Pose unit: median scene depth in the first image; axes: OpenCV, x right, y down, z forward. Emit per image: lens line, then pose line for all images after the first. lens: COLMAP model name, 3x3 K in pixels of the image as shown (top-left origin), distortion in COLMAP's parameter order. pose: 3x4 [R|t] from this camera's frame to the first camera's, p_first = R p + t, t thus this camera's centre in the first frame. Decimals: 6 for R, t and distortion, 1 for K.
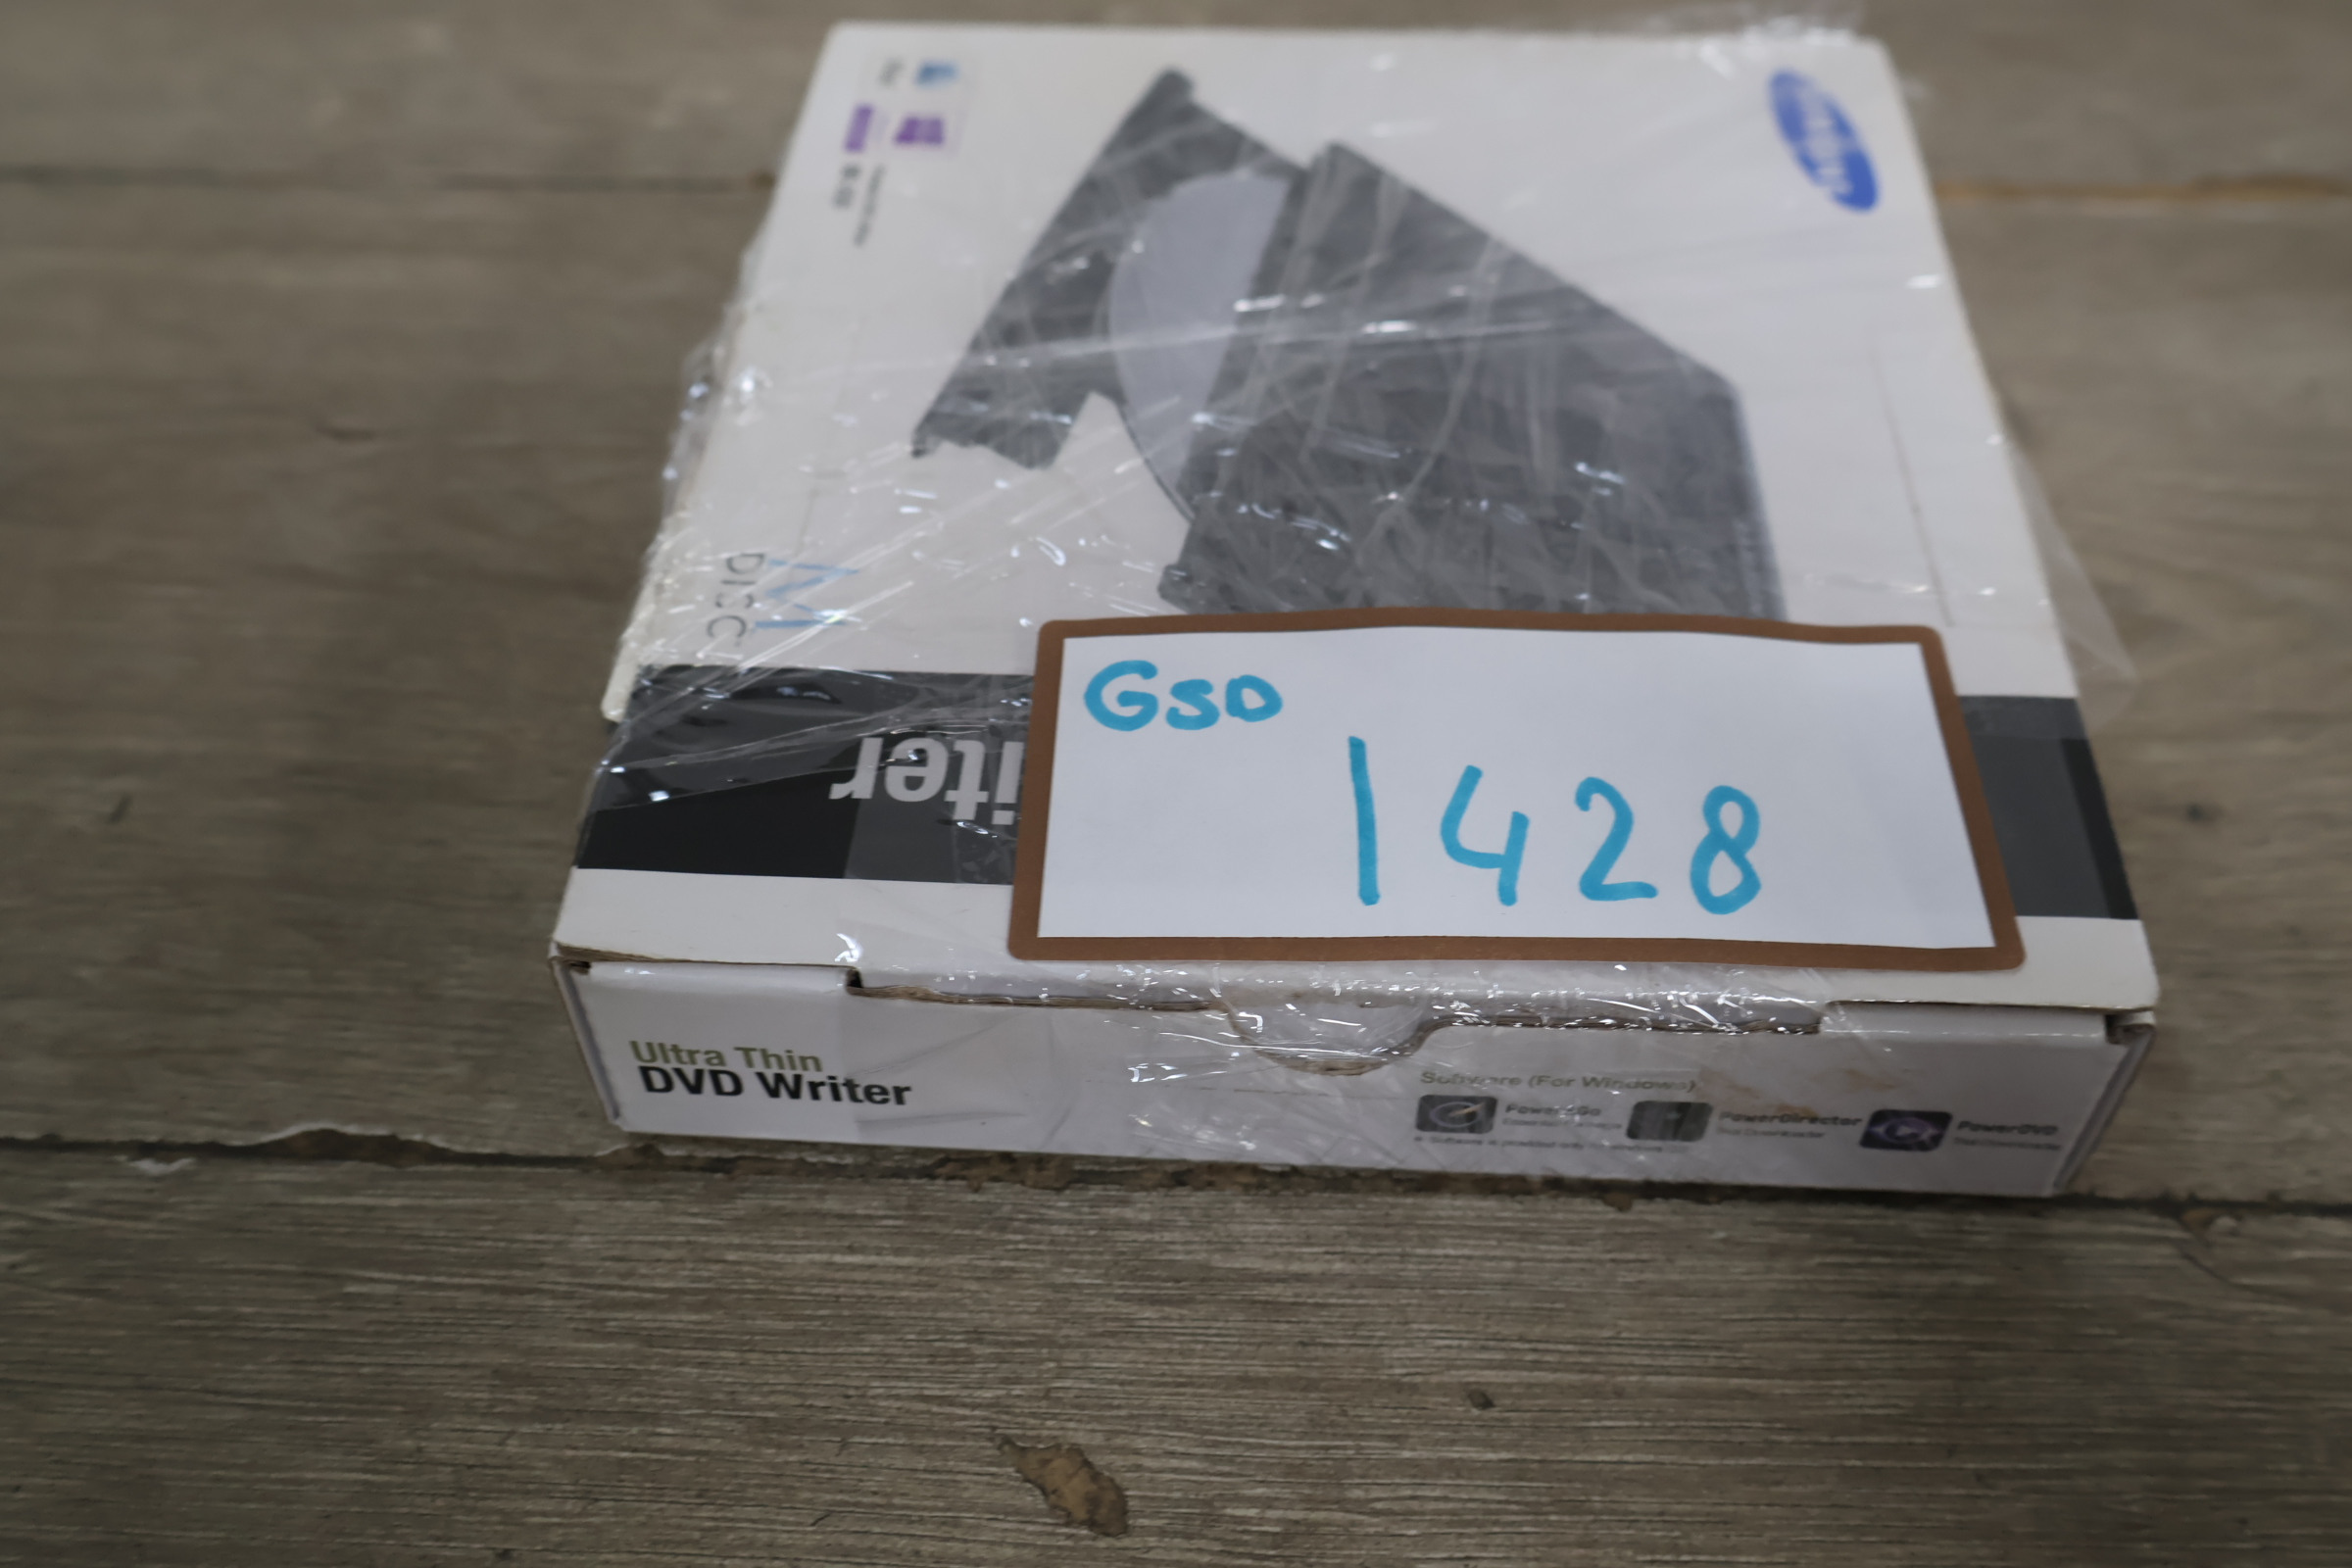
lens RADIAL K [[2304.9, 0, 1177.5], [0, 2304.9, 793.7], [0, 0, 1]] dist [0.016570, 0.000000]
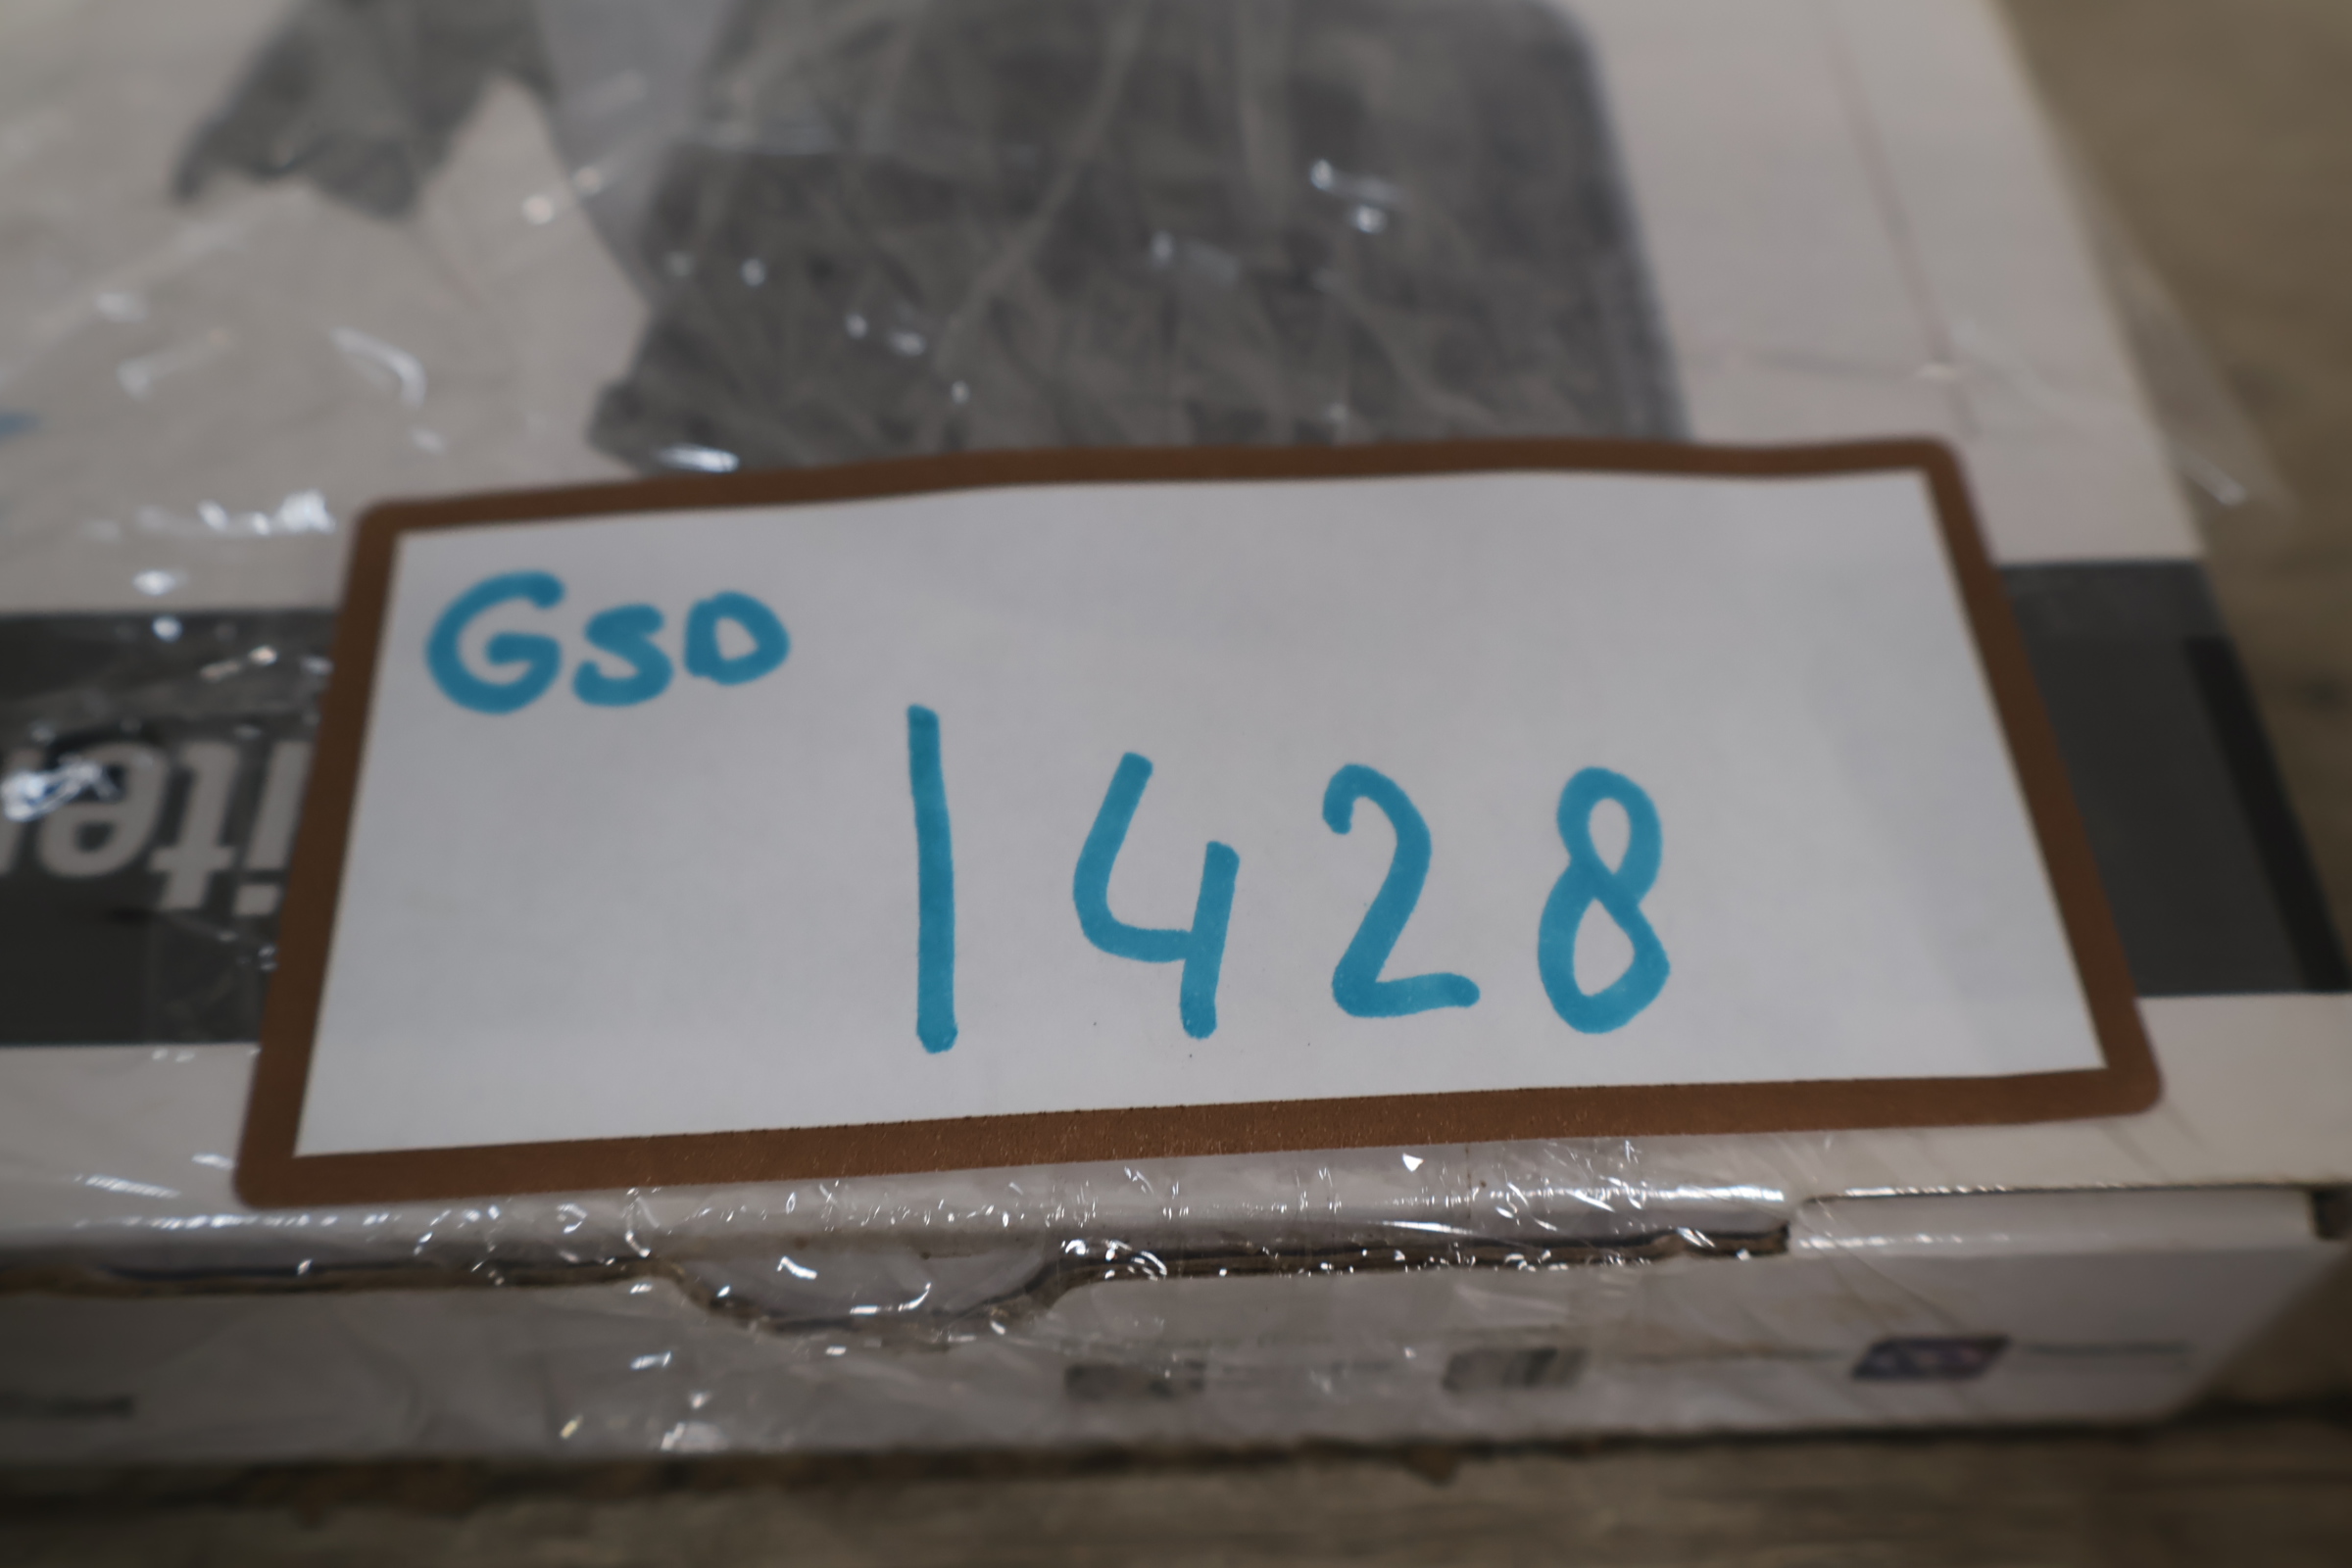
lens RADIAL K [[2304.9, 0, 1162.1], [0, 2304.9, 783.4], [0, 0, 1]] dist [0.016570, 0.000000]
pose [[0.996711, -0.057041, 0.057562, 0.100631], [0.049863, 0.991612, 0.119241, -0.067726], [-0.063881, -0.115978, 0.991195, 0.452668]]
